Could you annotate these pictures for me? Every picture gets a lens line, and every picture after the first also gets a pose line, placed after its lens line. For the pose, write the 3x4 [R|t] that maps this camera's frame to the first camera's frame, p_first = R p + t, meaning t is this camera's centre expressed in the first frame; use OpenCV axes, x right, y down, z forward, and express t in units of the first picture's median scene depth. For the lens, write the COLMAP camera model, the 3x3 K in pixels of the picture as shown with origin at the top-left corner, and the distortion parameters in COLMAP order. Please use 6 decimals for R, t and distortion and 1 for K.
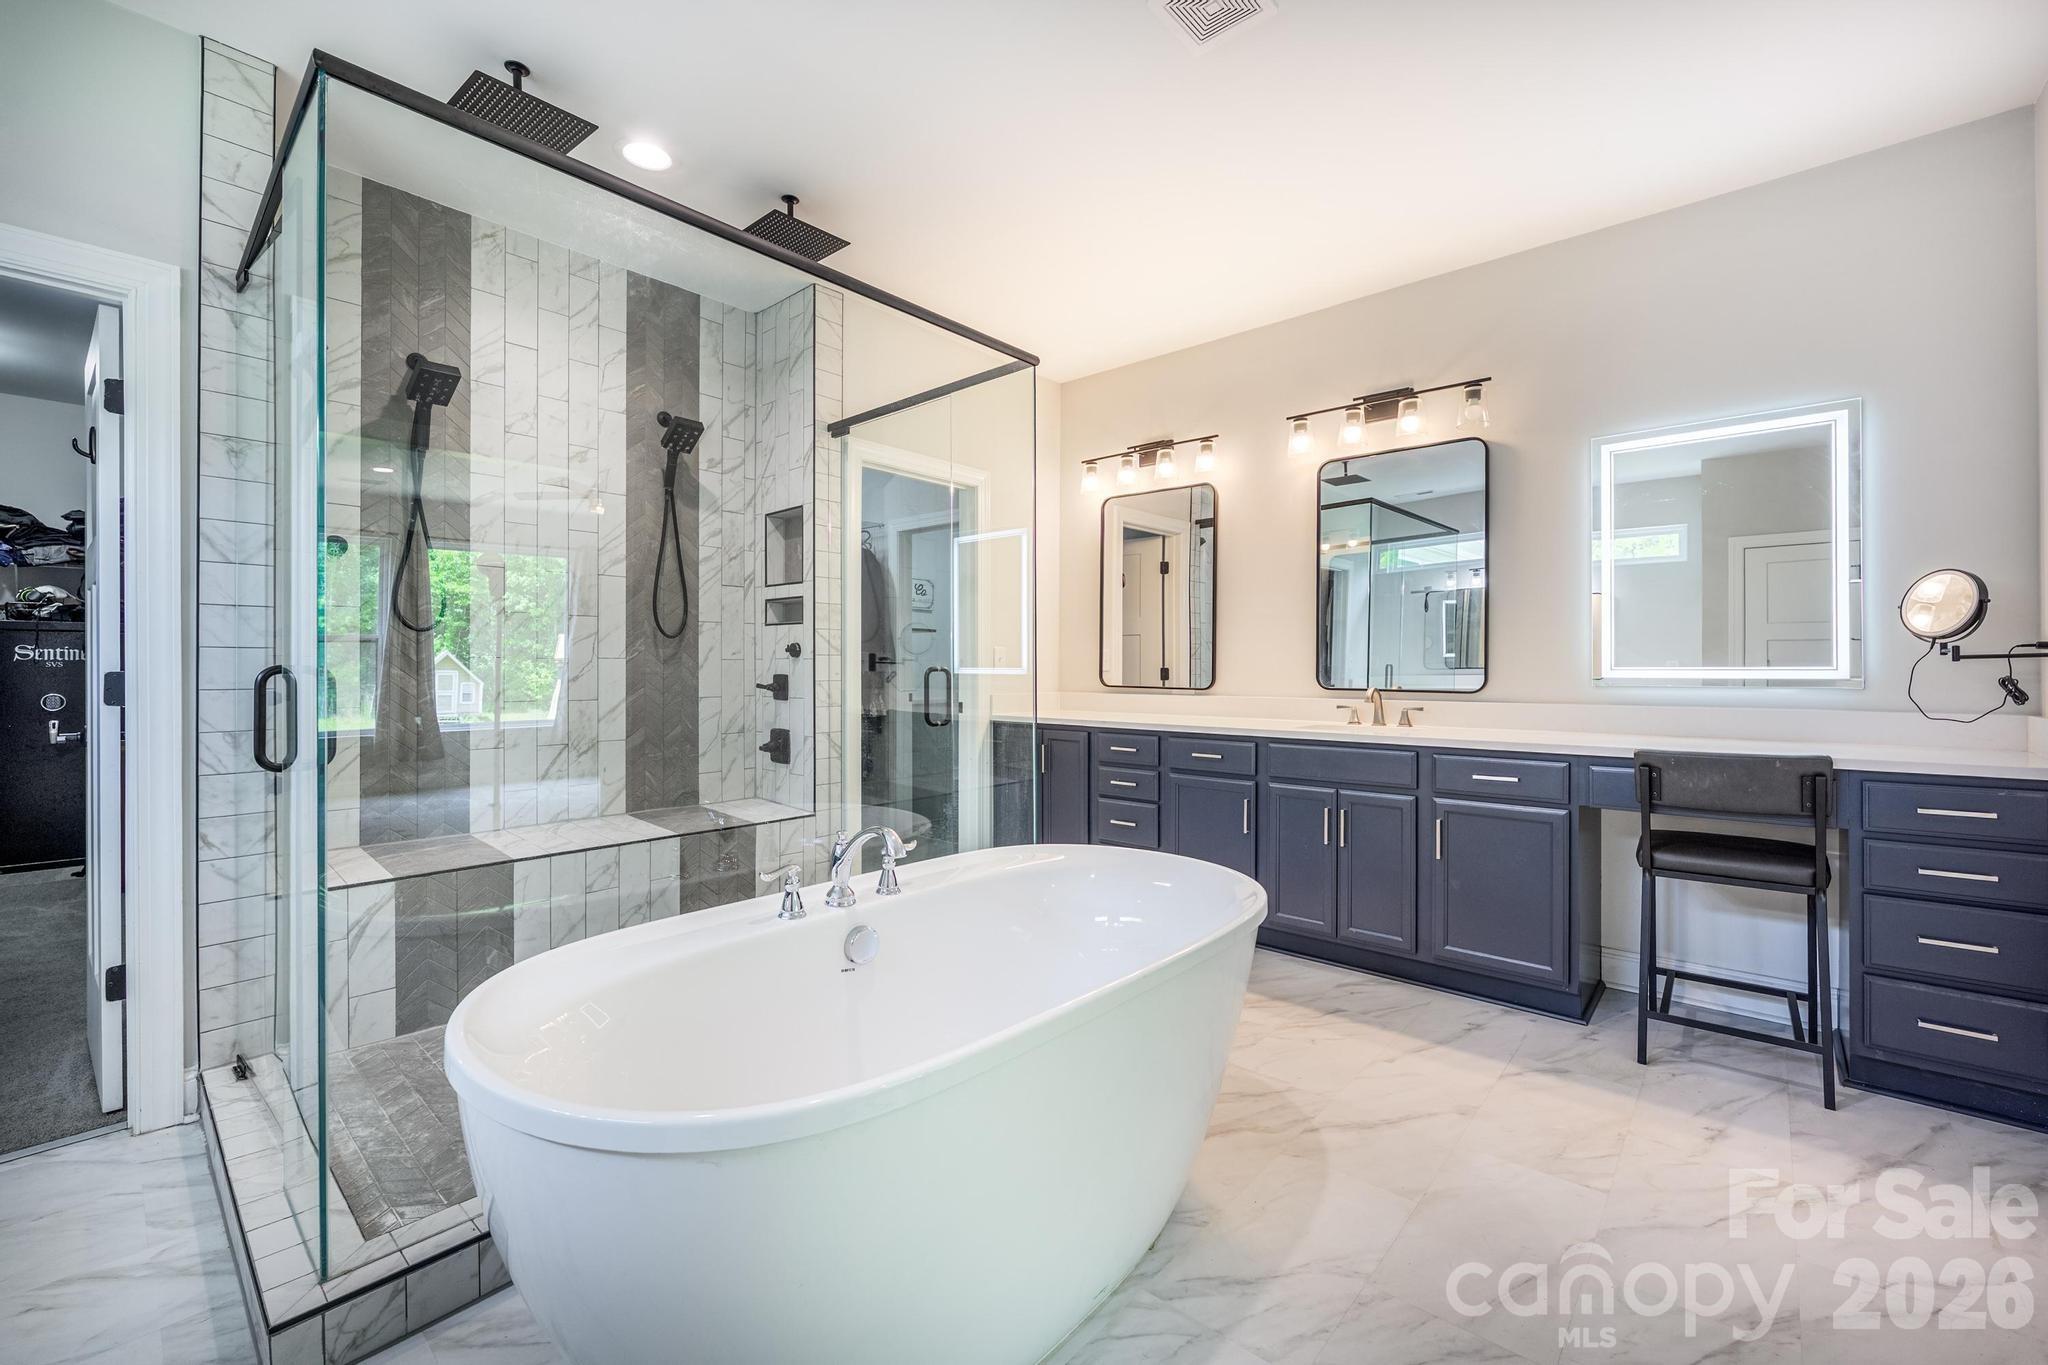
lens RADIAL K [[848.3, 0, 1025.4], [0, 848.3, 658.6], [0, 0, 1]] dist [-0.003416, -0.000155]
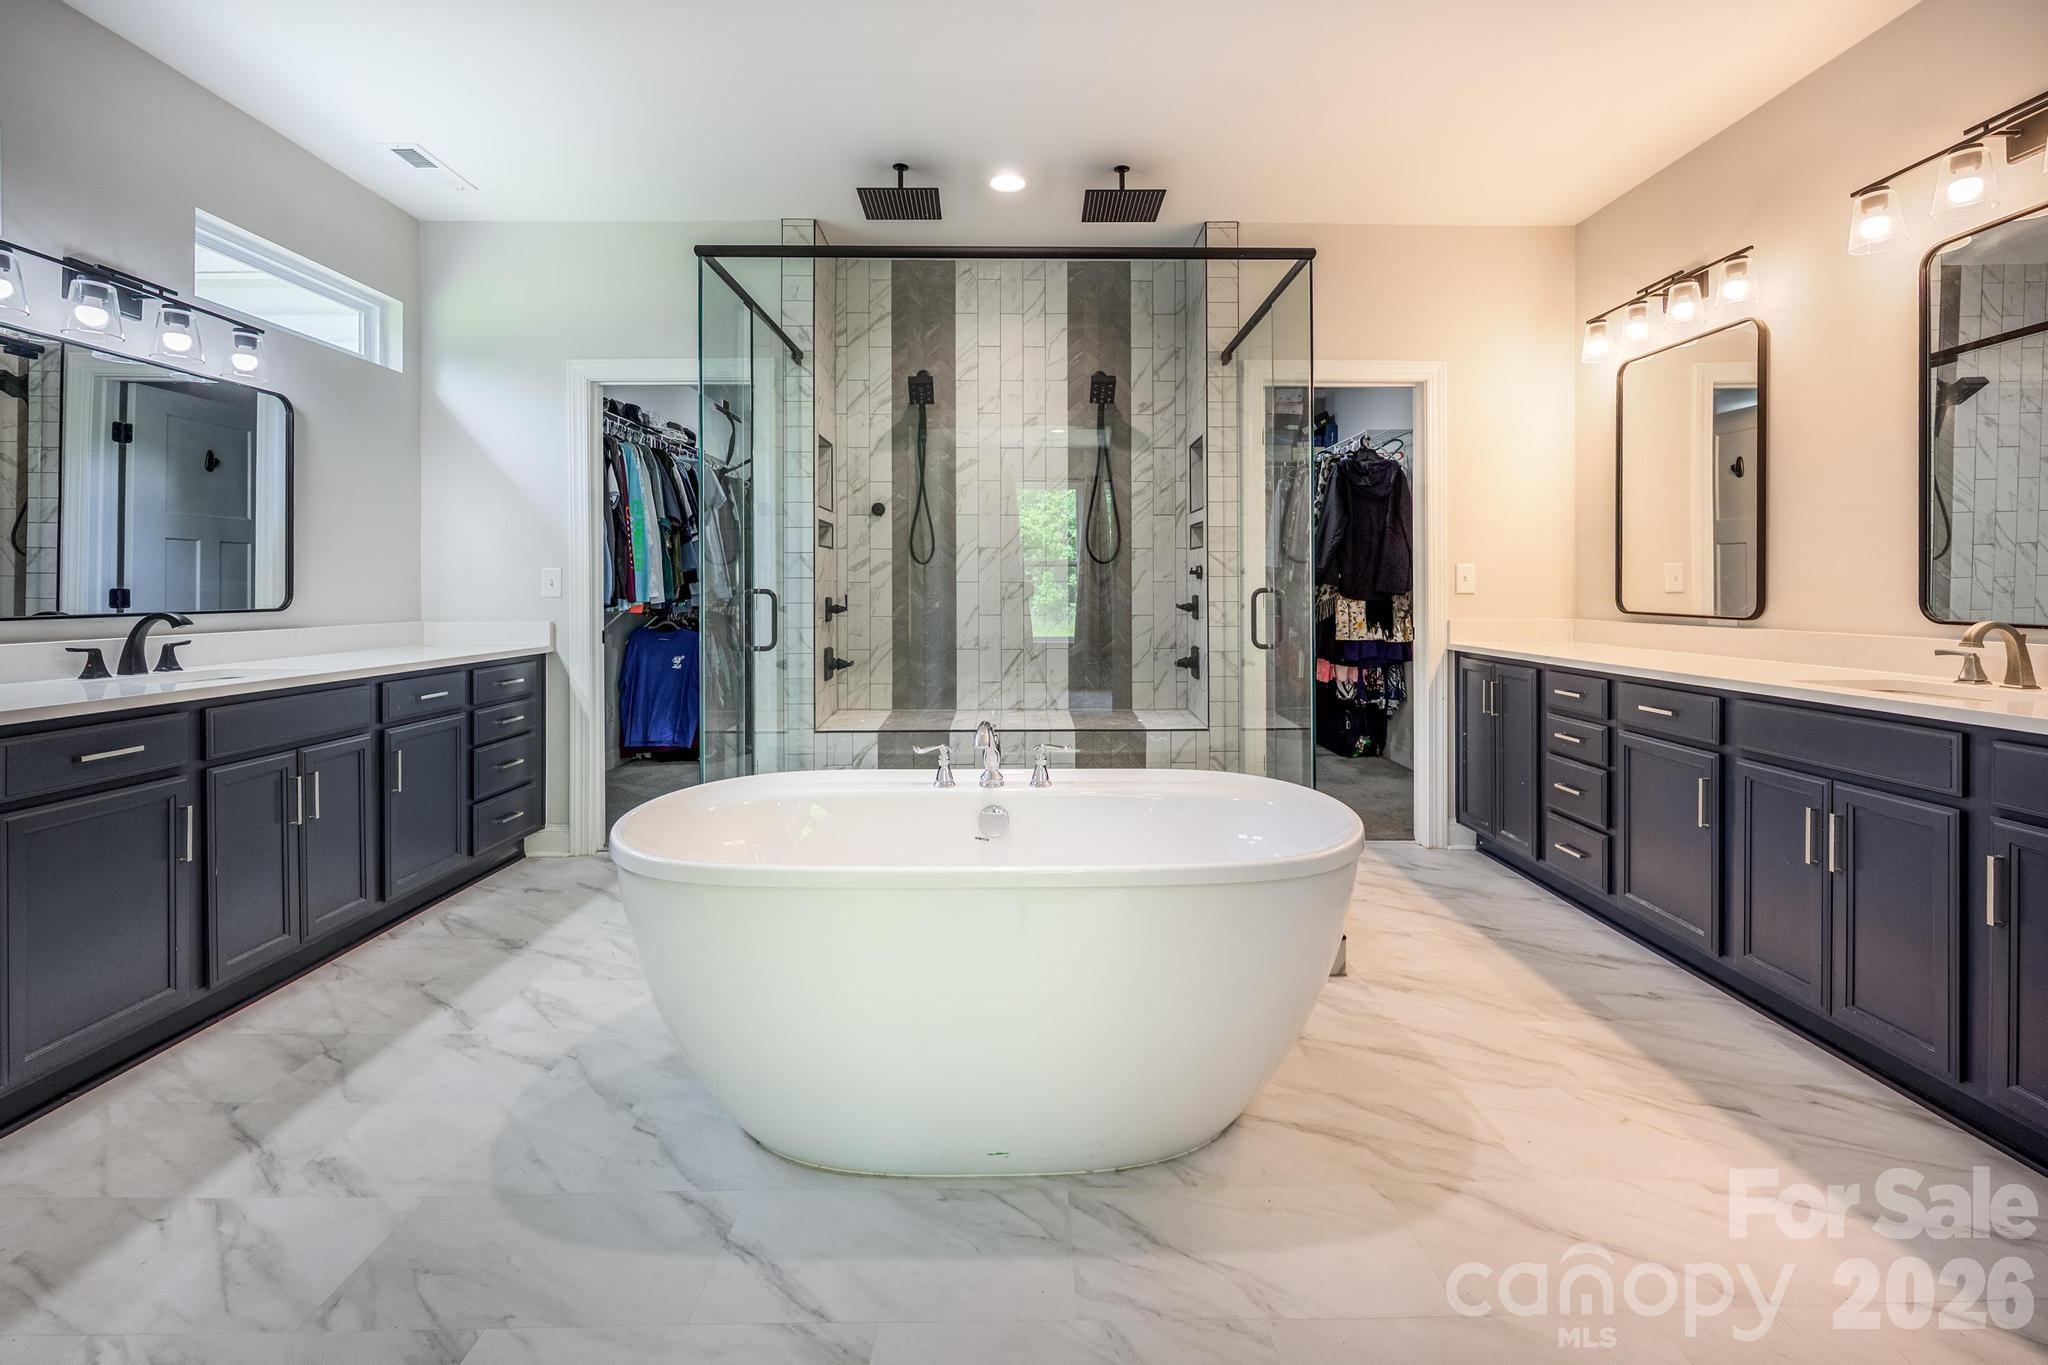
lens RADIAL K [[893.2, 0, 1054.7], [0, 893.2, 580.8], [0, 0, 1]] dist [-0.001222, -0.000363]
pose [[0.671683, -0.008220, -0.740793, 0.432641], [0.011050, 0.999938, -0.001076, -0.000362], [0.740756, -0.007463, 0.671733, 0.117405]]
